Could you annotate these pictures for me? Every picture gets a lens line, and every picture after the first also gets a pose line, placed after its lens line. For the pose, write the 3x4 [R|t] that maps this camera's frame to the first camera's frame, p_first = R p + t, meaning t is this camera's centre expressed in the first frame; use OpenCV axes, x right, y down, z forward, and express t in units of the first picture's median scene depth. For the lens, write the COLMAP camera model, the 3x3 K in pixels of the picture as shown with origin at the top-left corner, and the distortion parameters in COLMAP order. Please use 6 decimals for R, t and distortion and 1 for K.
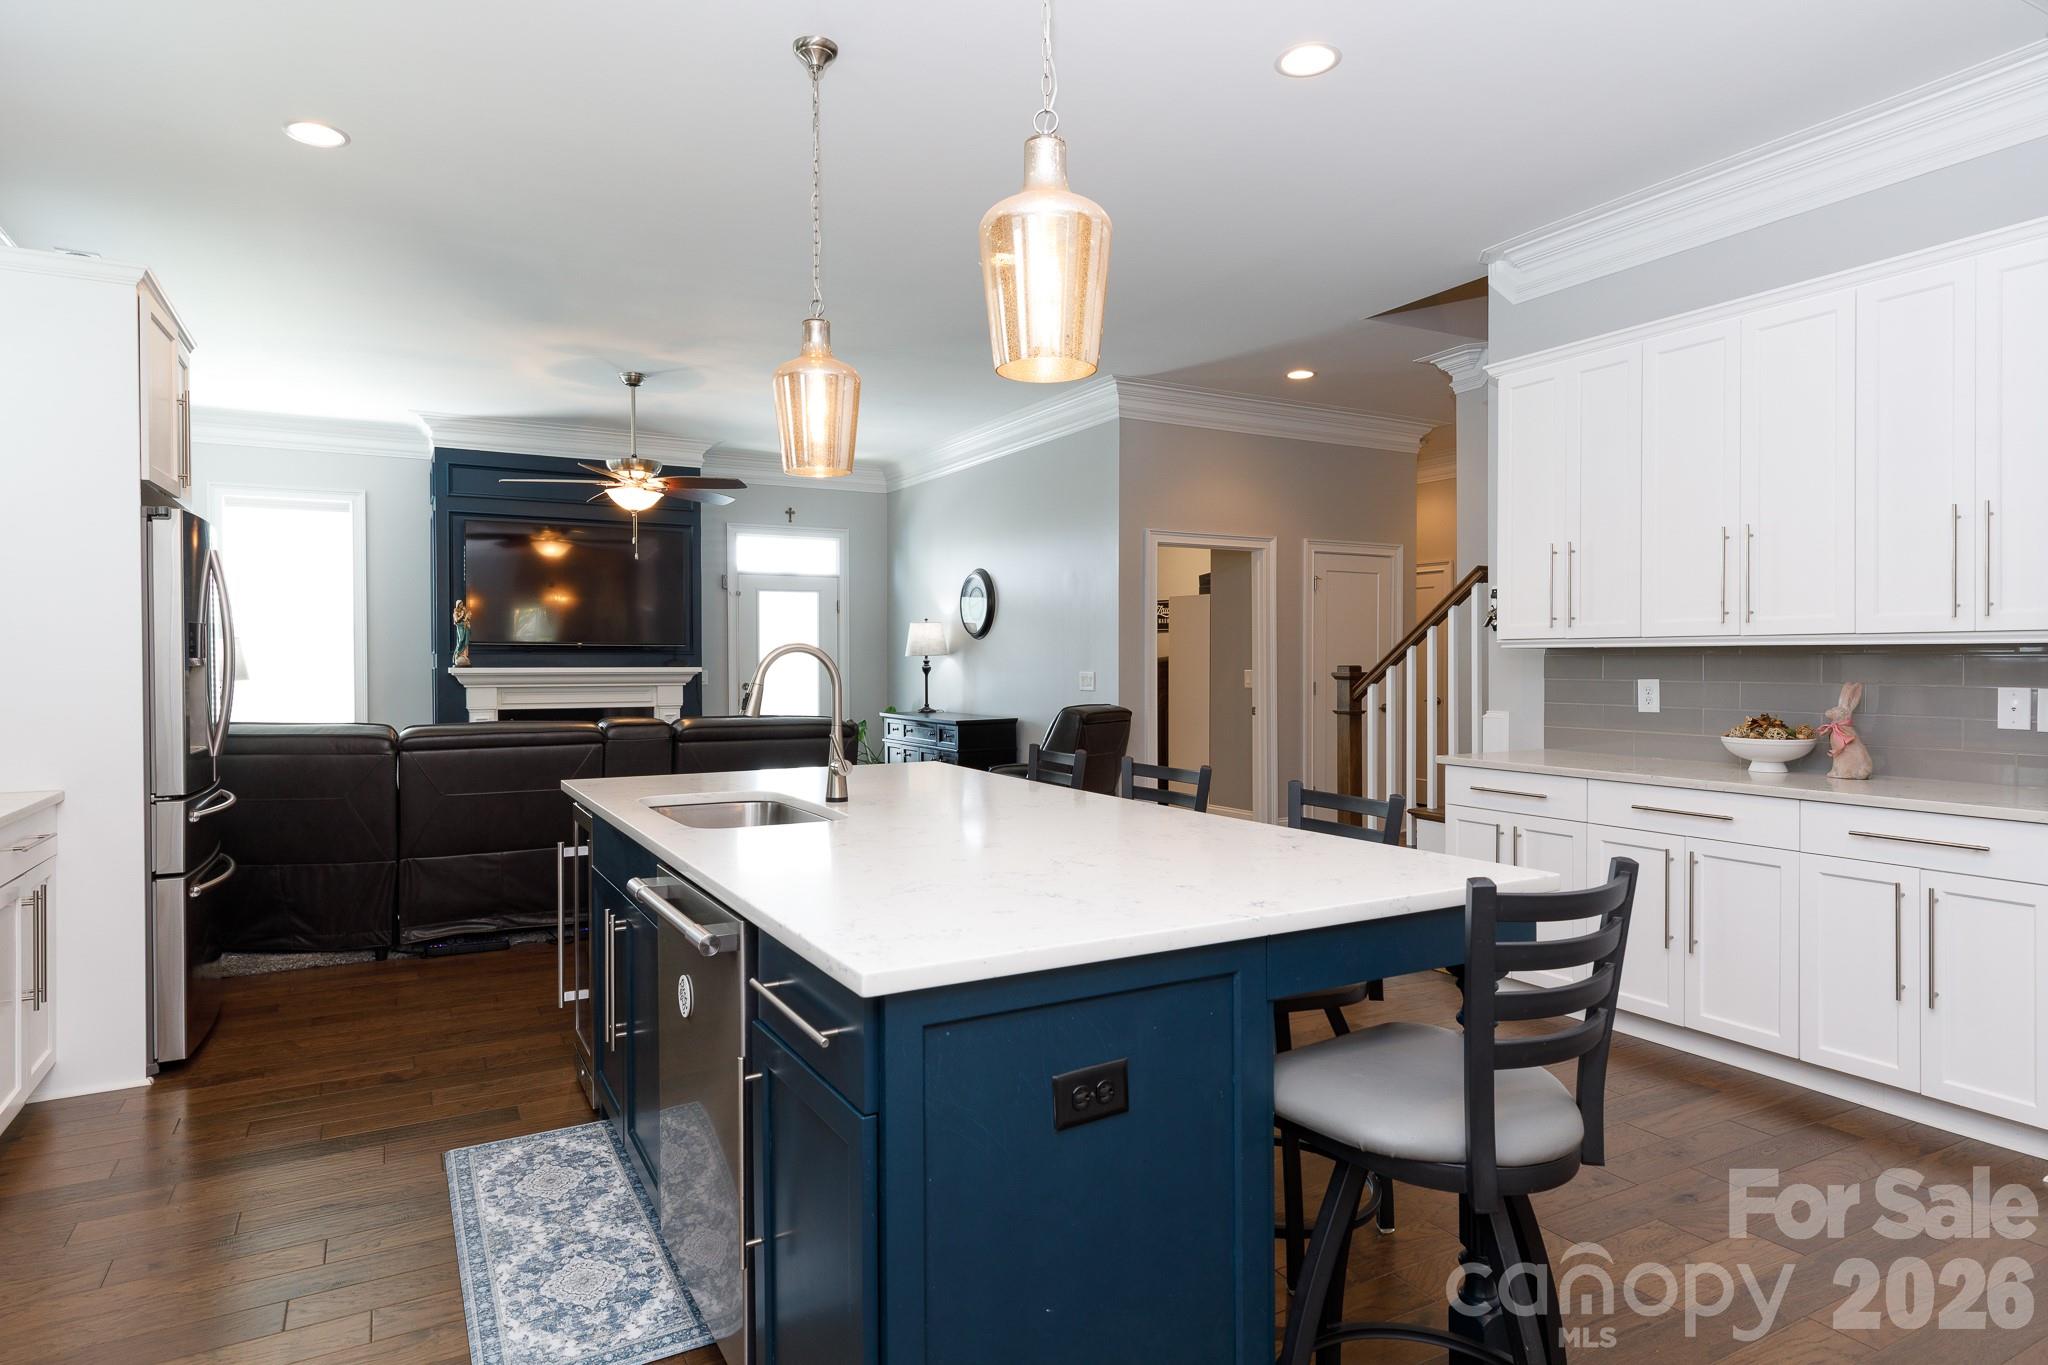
lens RADIAL K [[1148.0, 0, 1028.7], [0, 1148.0, 669.0], [0, 0, 1]] dist [0.006849, 0.000255]
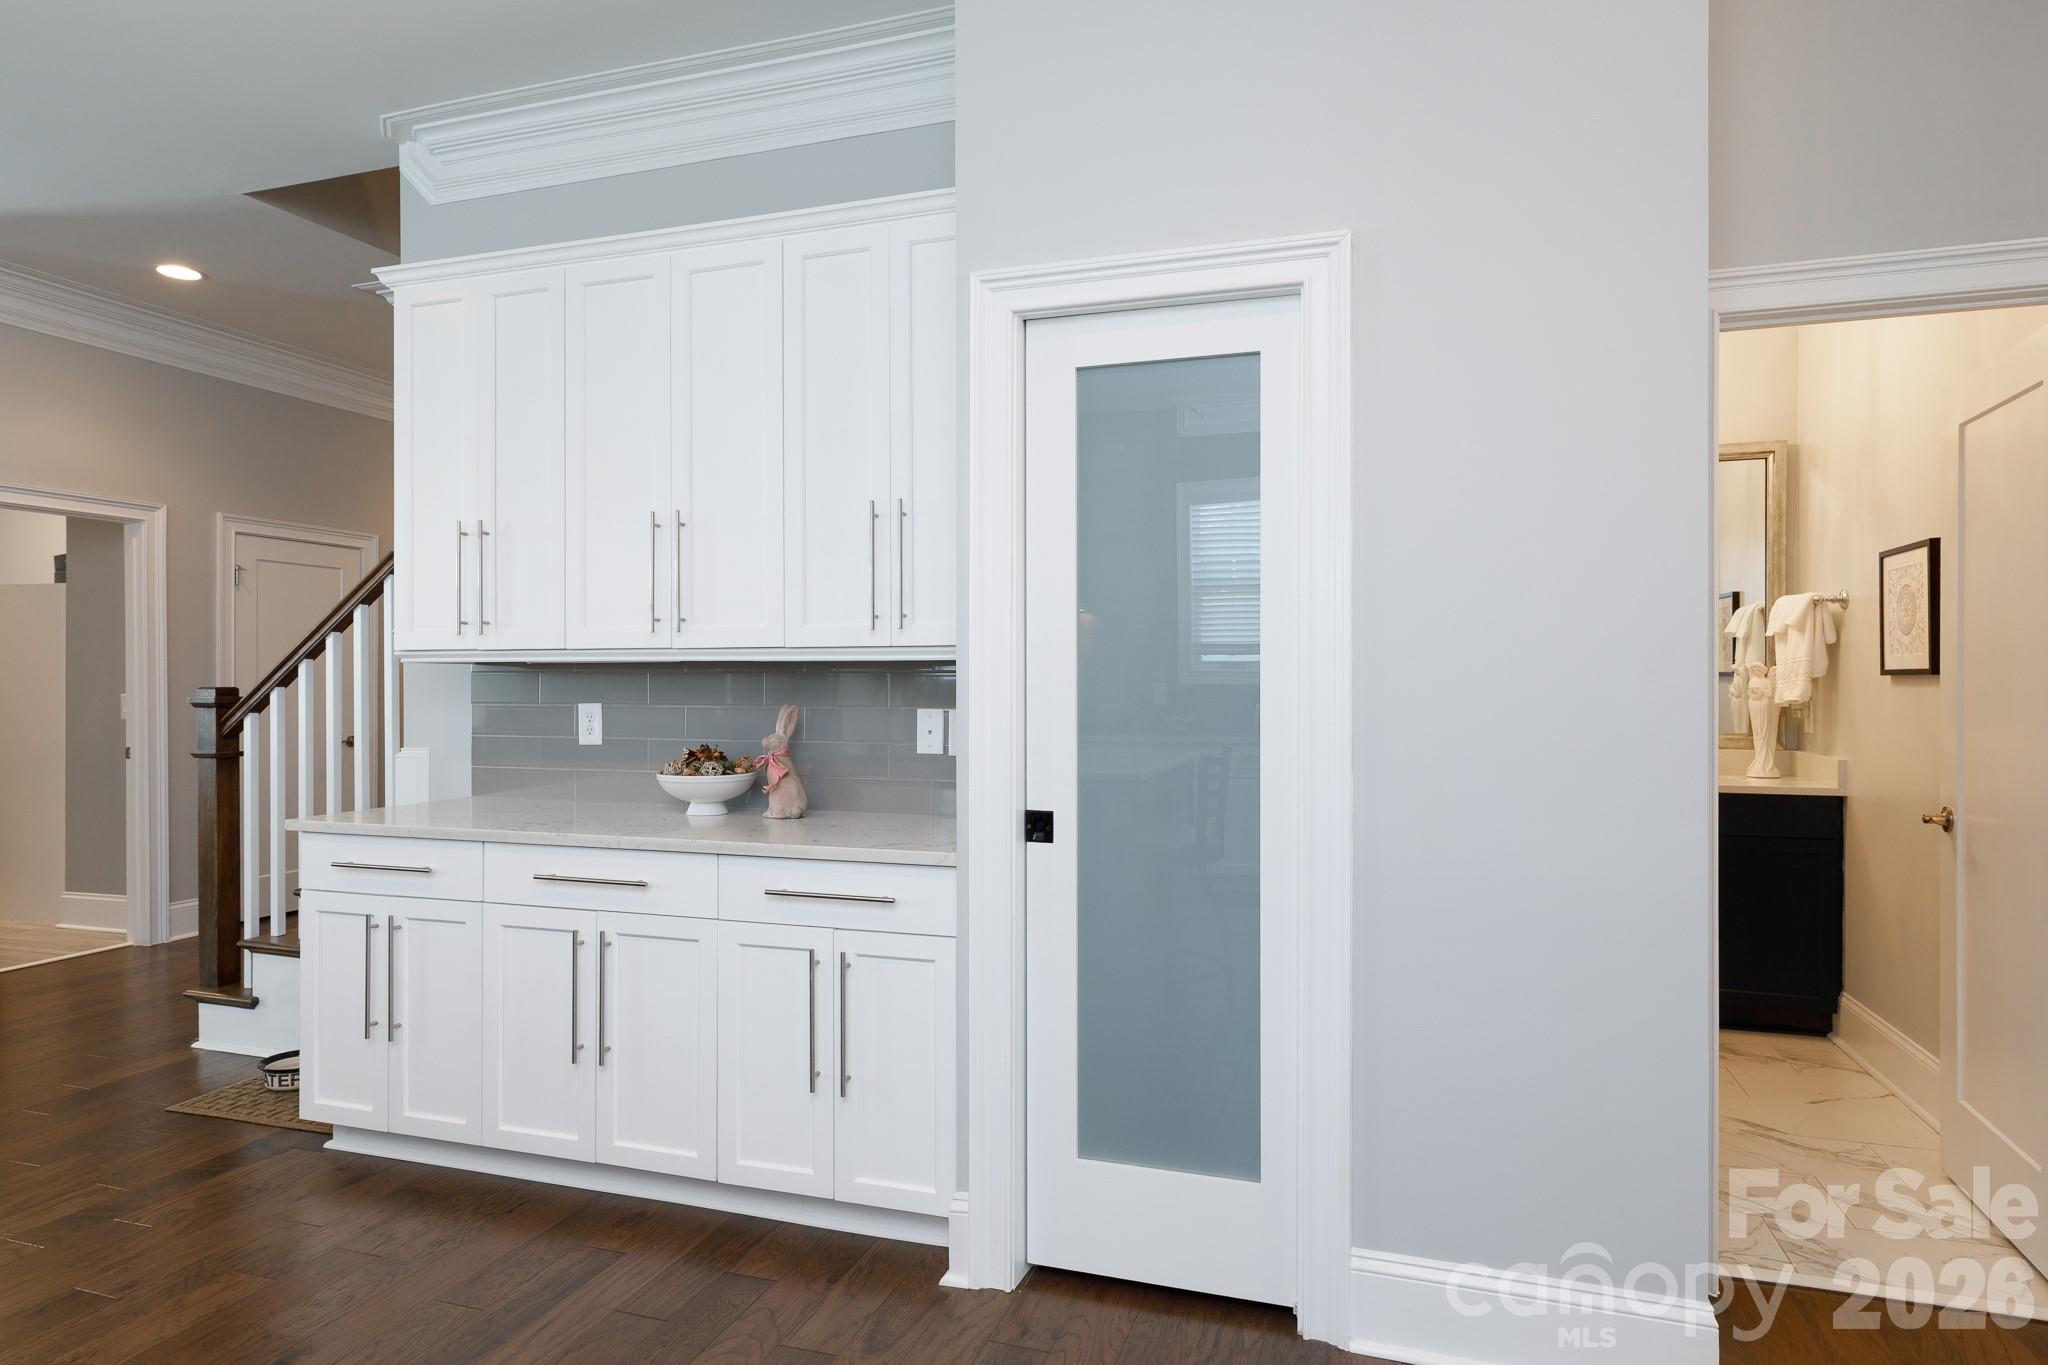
lens RADIAL K [[1148.0, 0, 1028.7], [0, 1148.0, 669.0], [0, 0, 1]] dist [0.006849, 0.000255]
pose [[0.737774, 0.008494, 0.674995, 0.253748], [0.004335, 0.999841, -0.017320, 0.000323], [-0.675034, 0.015705, 0.737619, 0.233206]]
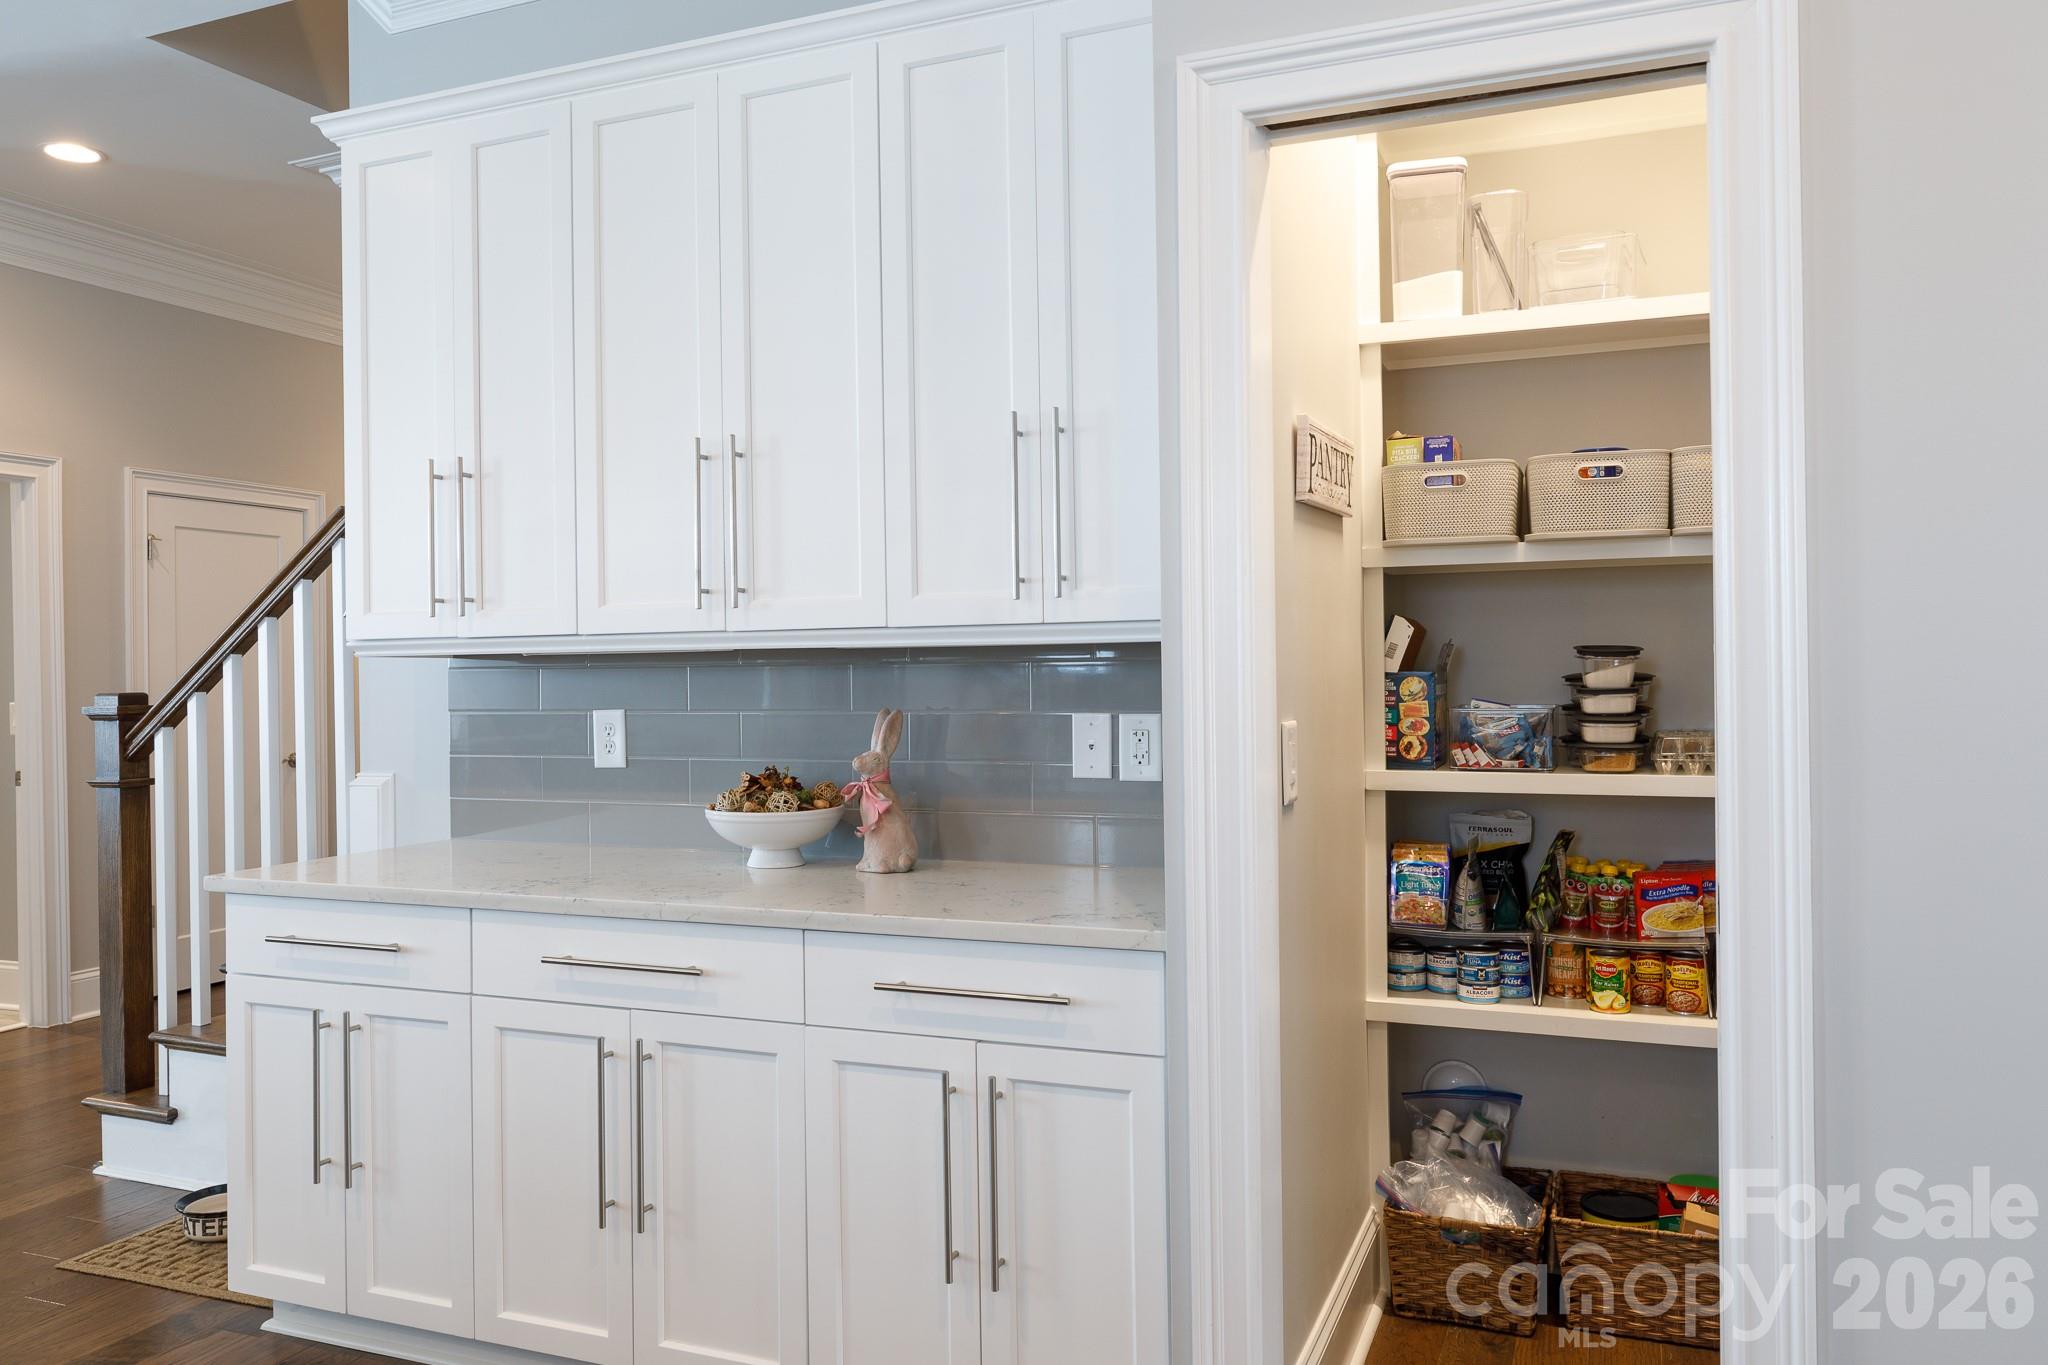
lens RADIAL K [[1454.0, 0, 1021.6], [0, 1454.0, 649.2], [0, 0, 1]] dist [-0.002977, 0.004082]
pose [[0.782521, 0.001184, 0.622623, 0.279630], [0.016684, 0.999599, -0.022870, -0.001617], [-0.622400, 0.028284, 0.782188, 0.341683]]
